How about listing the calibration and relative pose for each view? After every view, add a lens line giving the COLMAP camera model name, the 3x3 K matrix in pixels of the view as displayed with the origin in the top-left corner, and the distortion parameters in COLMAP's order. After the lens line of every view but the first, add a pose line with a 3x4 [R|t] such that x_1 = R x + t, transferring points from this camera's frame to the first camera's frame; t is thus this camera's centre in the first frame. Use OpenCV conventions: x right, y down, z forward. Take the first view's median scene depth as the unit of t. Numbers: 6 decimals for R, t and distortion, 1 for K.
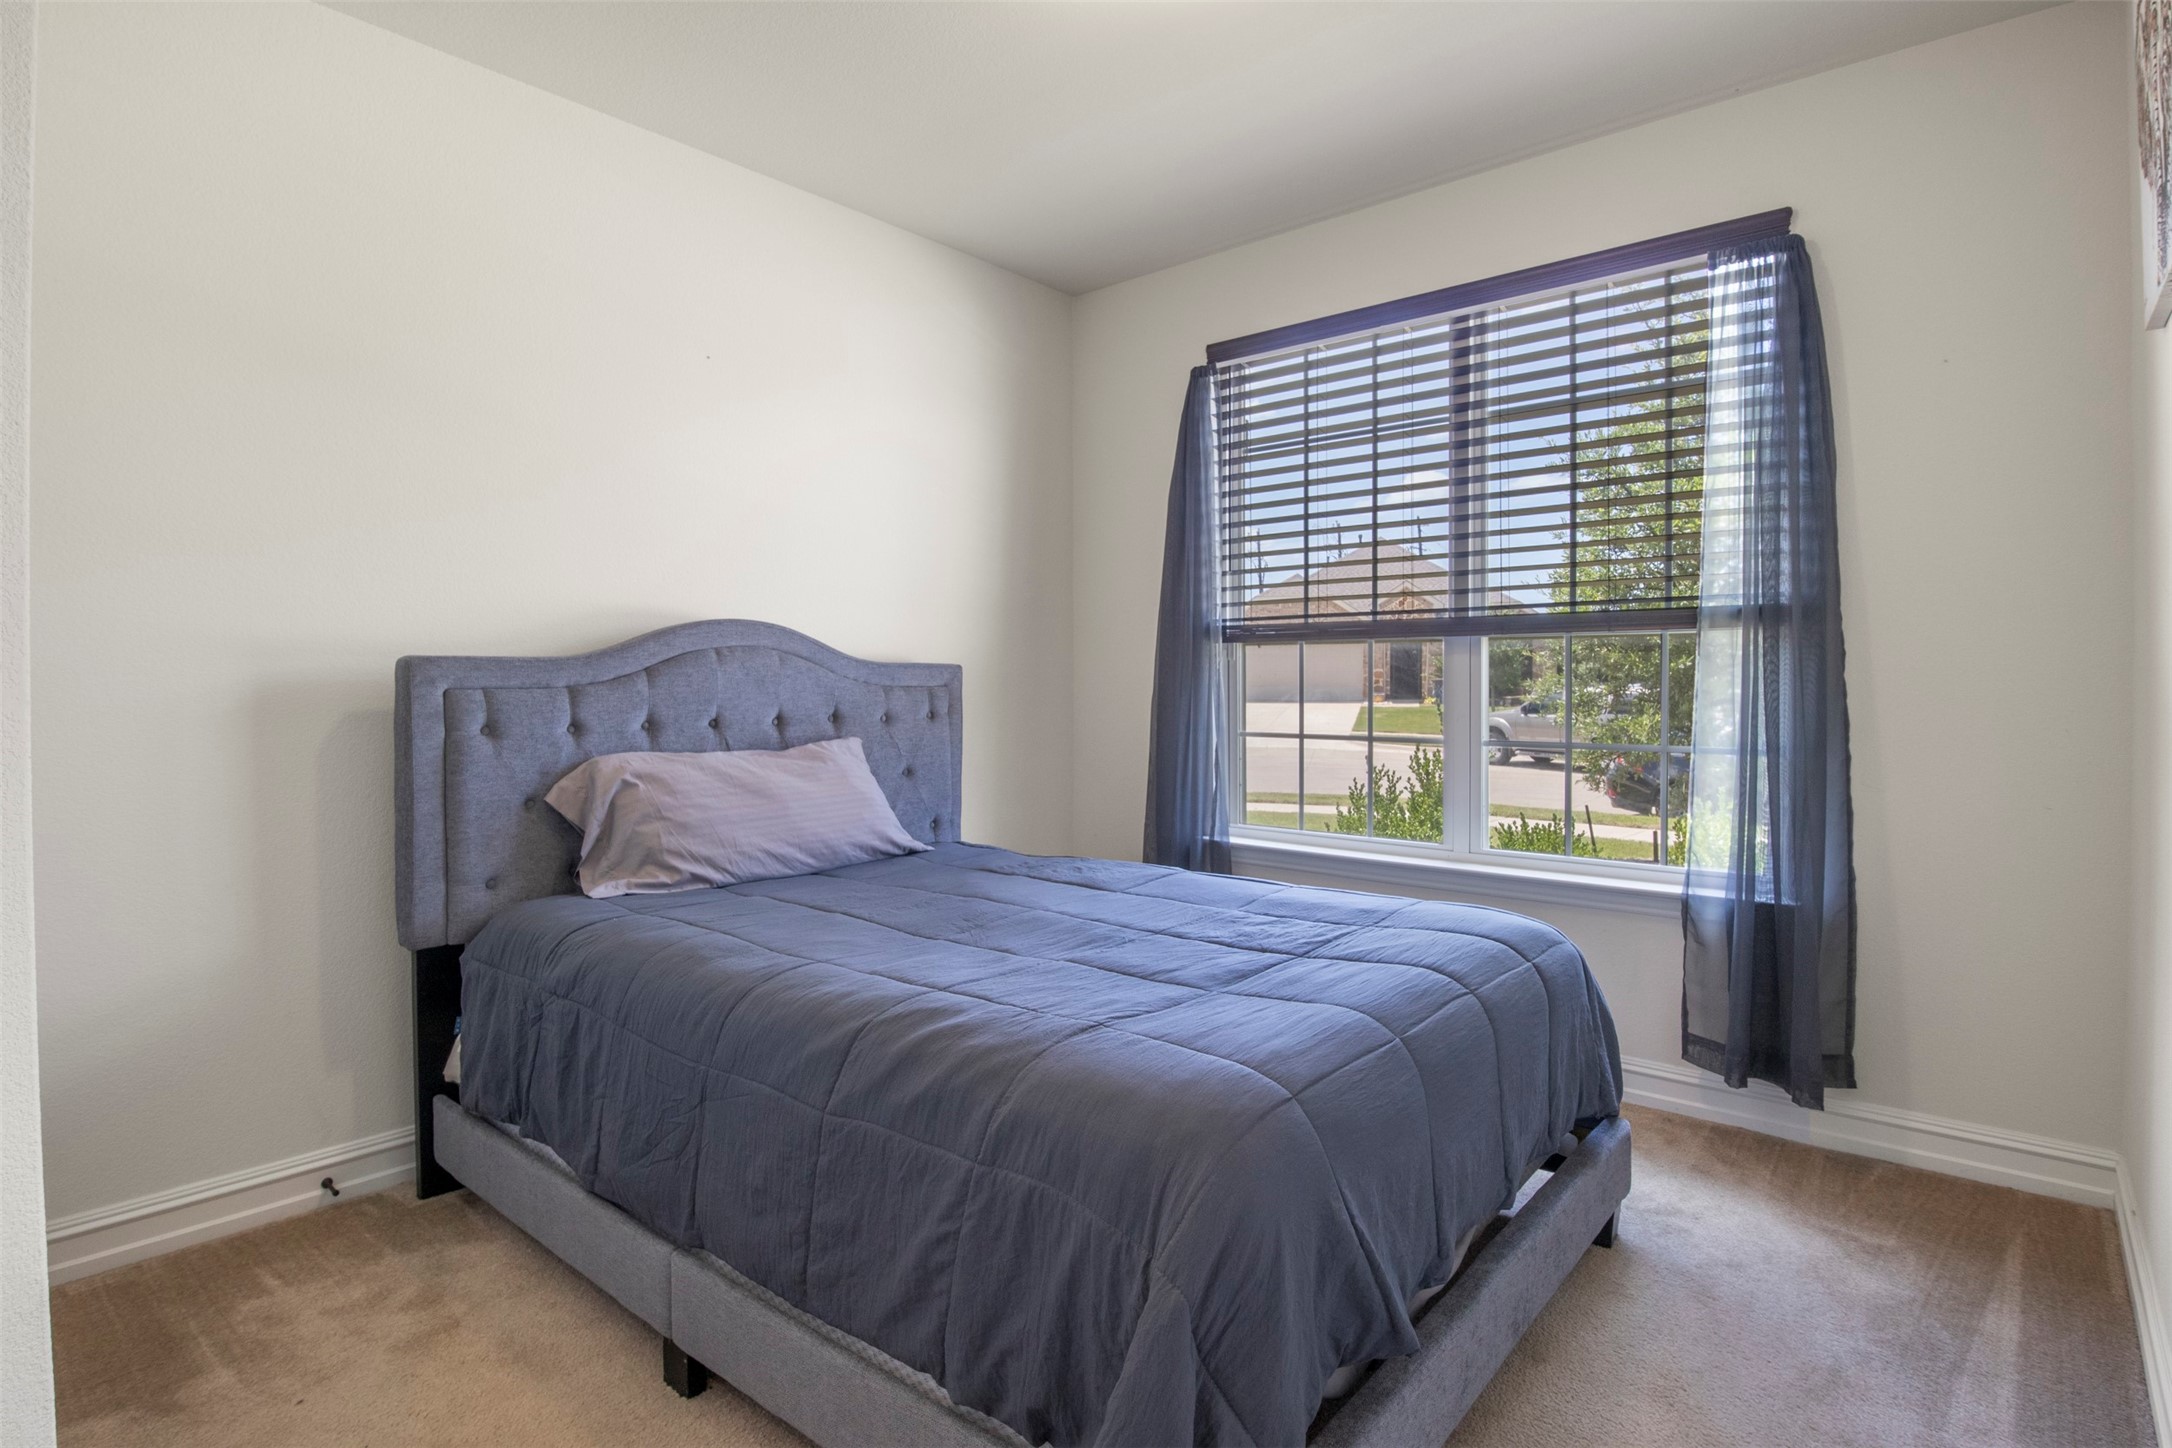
lens RADIAL K [[1090.9, 0, 1080.1], [0, 1090.9, 680.5], [0, 0, 1]] dist [-0.010504, 0.000029]
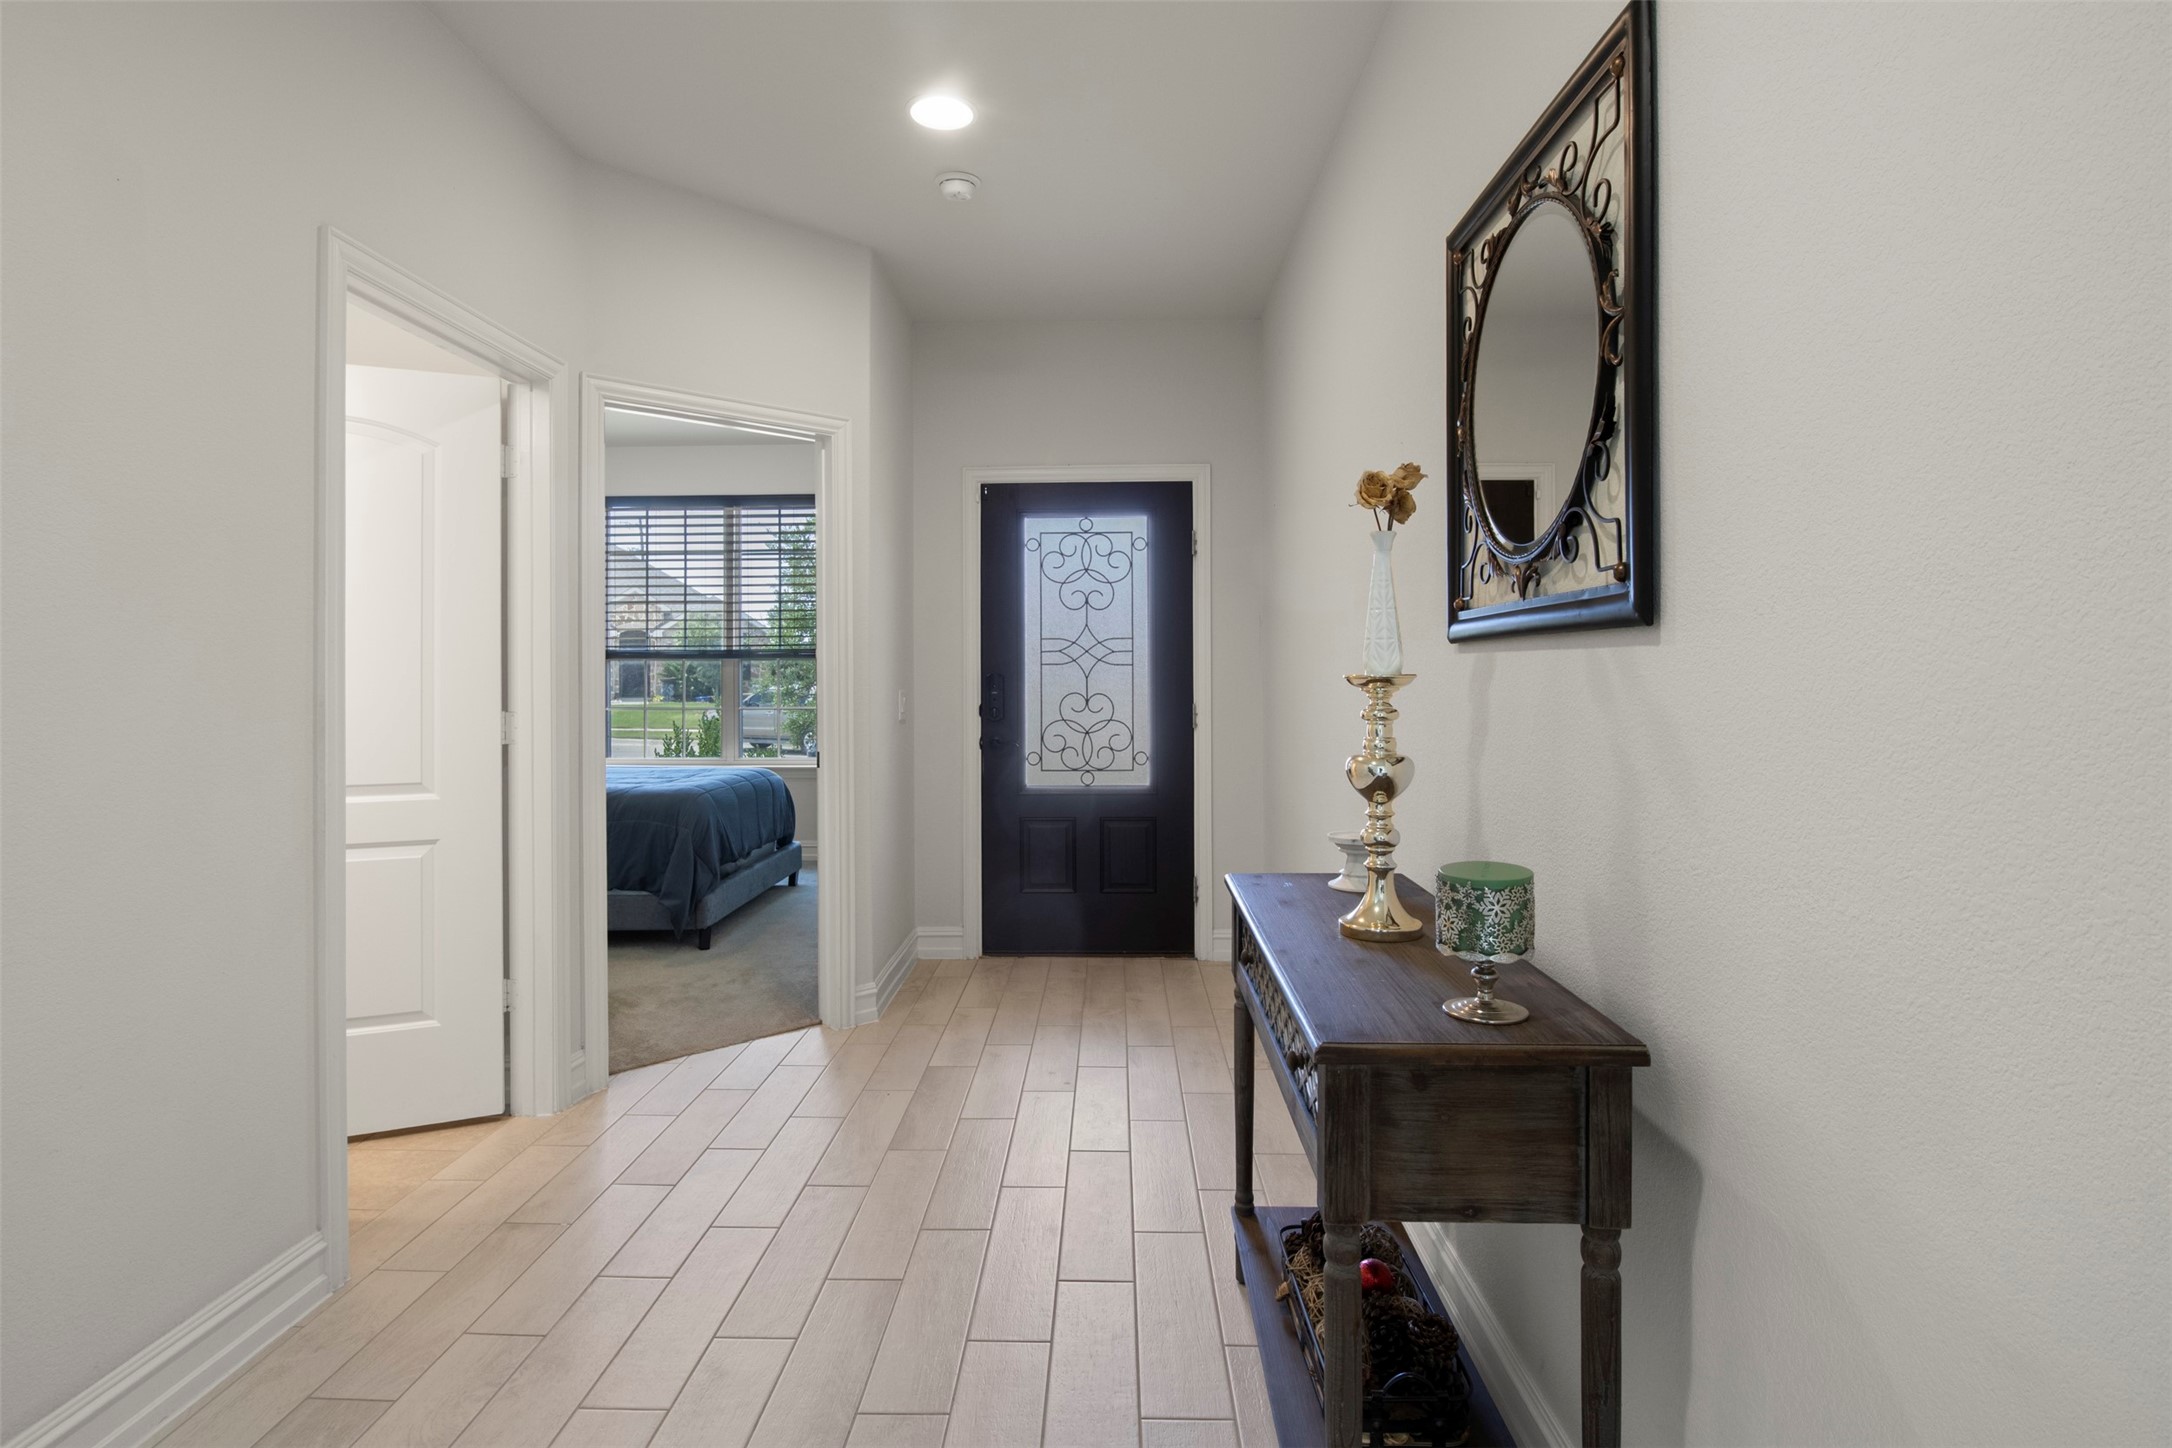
lens RADIAL K [[1090.9, 0, 1080.1], [0, 1090.9, 680.5], [0, 0, 1]] dist [-0.010504, 0.000029]
pose [[0.770349, -0.005573, 0.637598, -0.414606], [0.005153, 0.999984, 0.002515, 0.000564], [-0.637601, 0.001348, 0.770365, -0.928118]]
